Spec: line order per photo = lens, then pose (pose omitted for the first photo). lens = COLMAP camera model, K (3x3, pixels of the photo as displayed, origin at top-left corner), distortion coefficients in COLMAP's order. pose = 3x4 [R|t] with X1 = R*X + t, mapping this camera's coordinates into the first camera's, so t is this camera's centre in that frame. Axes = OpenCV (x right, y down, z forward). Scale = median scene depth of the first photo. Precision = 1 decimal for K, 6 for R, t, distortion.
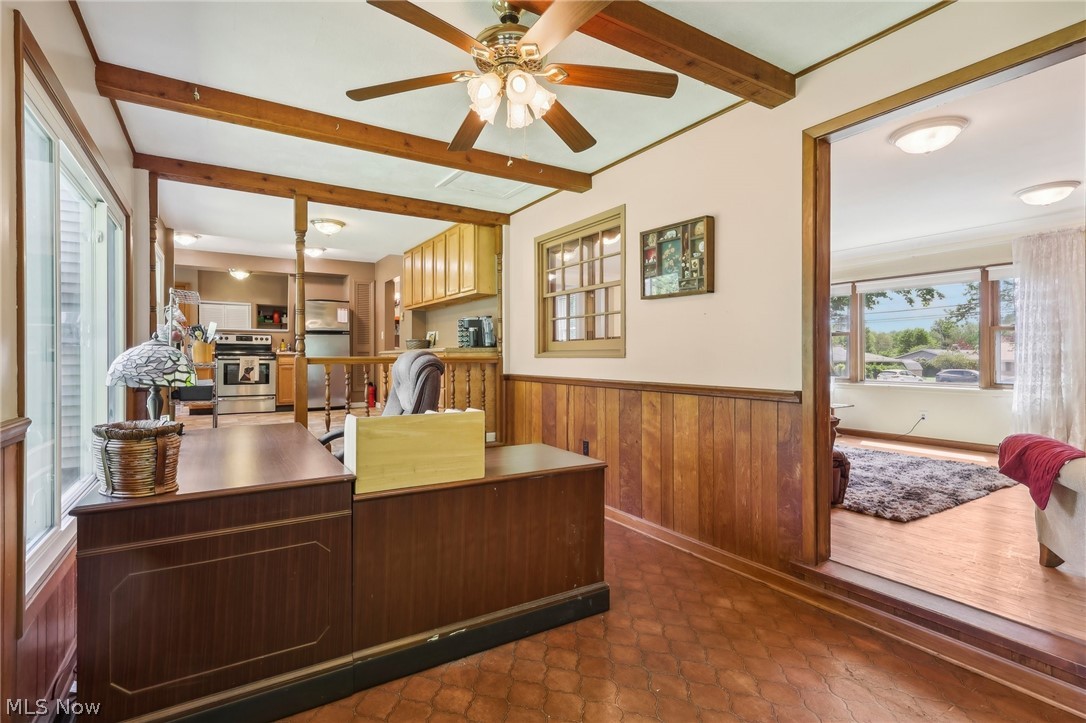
lens RADIAL K [[505.9, 0, 544.5], [0, 505.9, 346.6], [0, 0, 1]] dist [-0.002302, 0.000166]
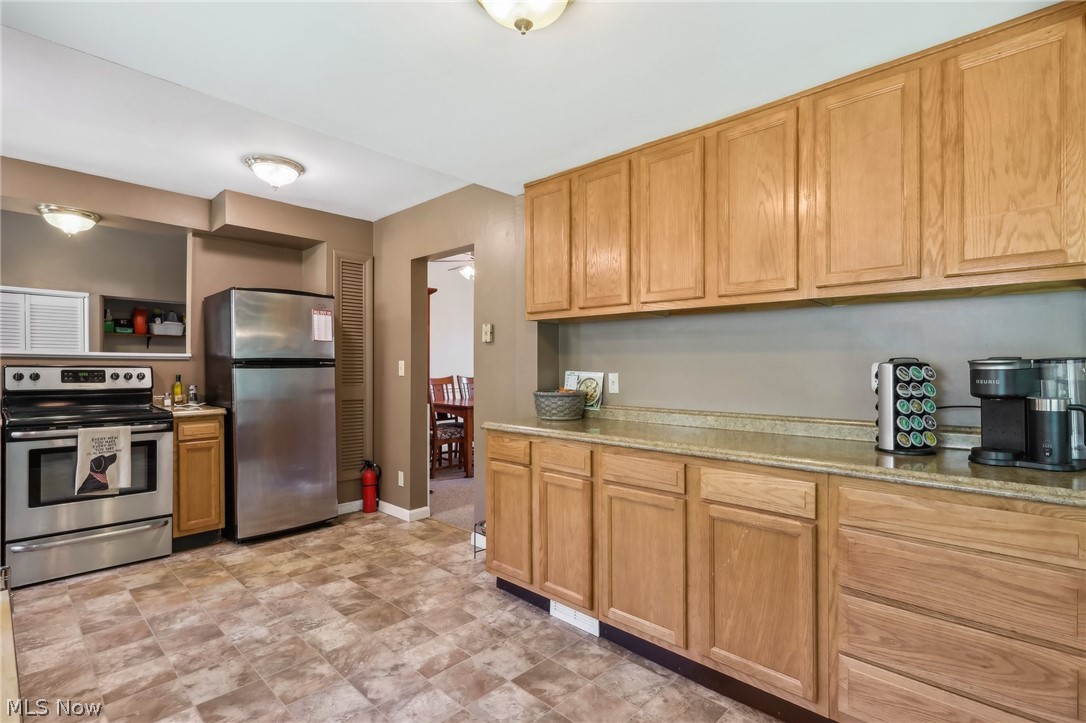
lens RADIAL K [[505.9, 0, 501.3], [0, 505.9, 368.4], [0, 0, 1]] dist [-0.002302, 0.000166]
pose [[0.980627, 0.010917, 0.195581, -0.335398], [-0.016087, 0.999561, 0.024866, -0.037803], [-0.195224, -0.027531, 0.980372, 0.521296]]
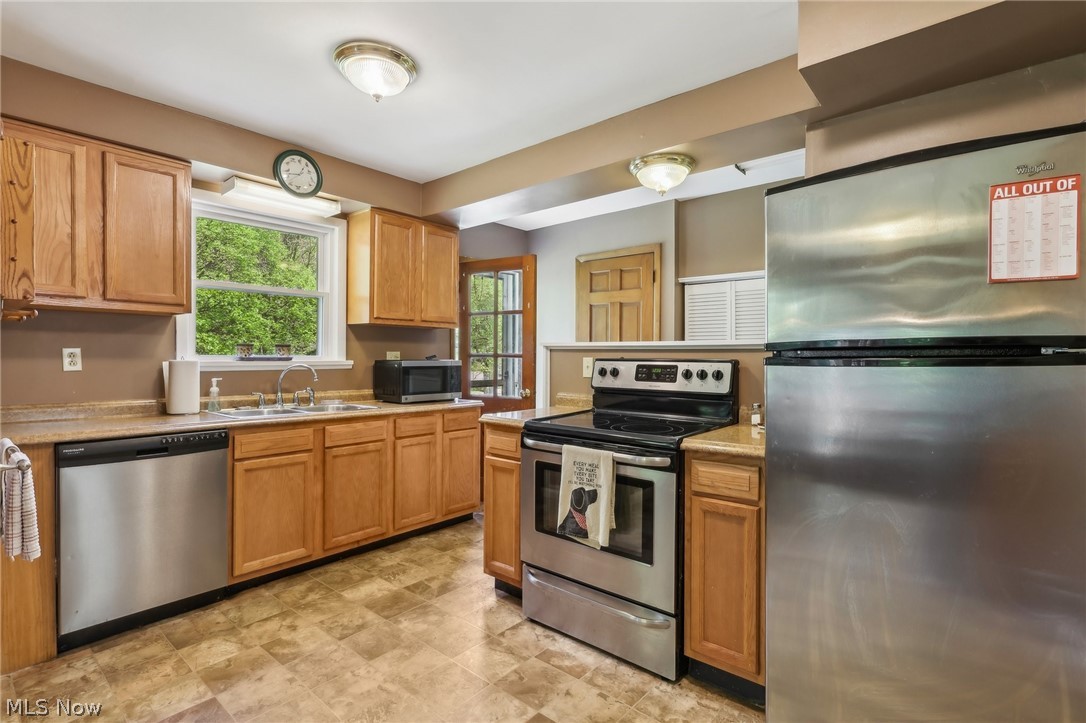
lens RADIAL K [[505.9, 0, 564.9], [0, 505.9, 363.9], [0, 0, 1]] dist [-0.002302, 0.000166]
pose [[0.303662, 0.021241, -0.952543, -0.307666], [0.017530, 0.999458, 0.027876, -0.031116], [0.952619, -0.025163, 0.303124, 0.843706]]
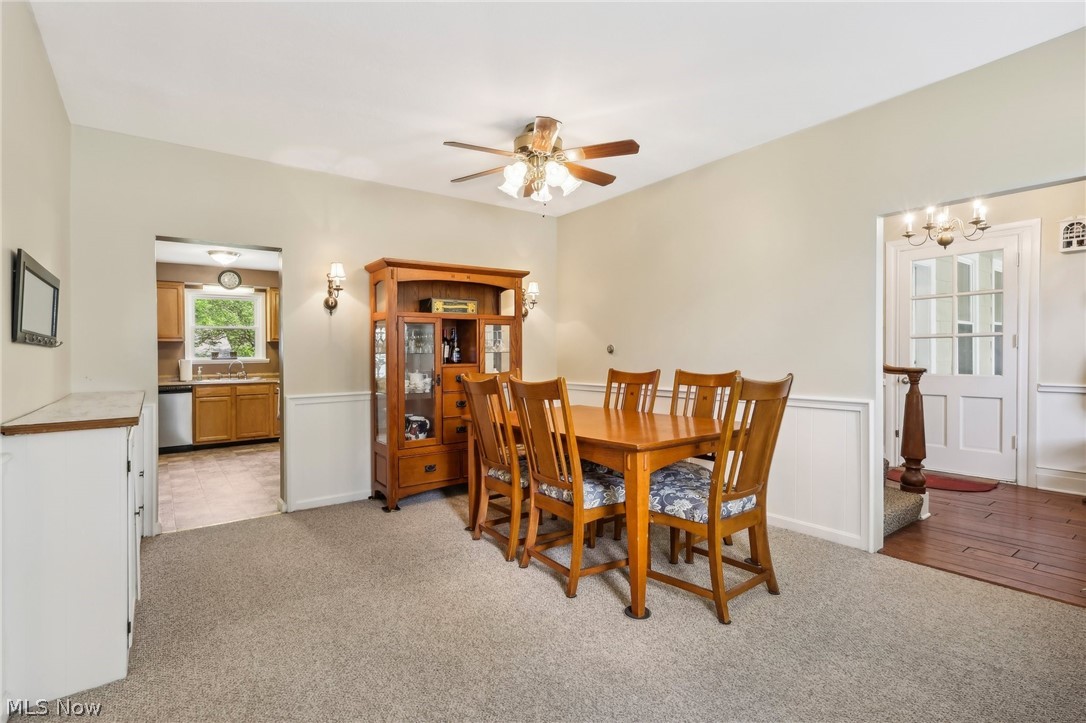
lens RADIAL K [[505.9, 0, 544.6], [0, 505.9, 361.3], [0, 0, 1]] dist [-0.002302, 0.000166]
pose [[0.084475, 0.023261, -0.996154, 0.237577], [0.035766, 0.999012, 0.026361, -0.026339], [0.995784, -0.037856, 0.083559, 1.270228]]
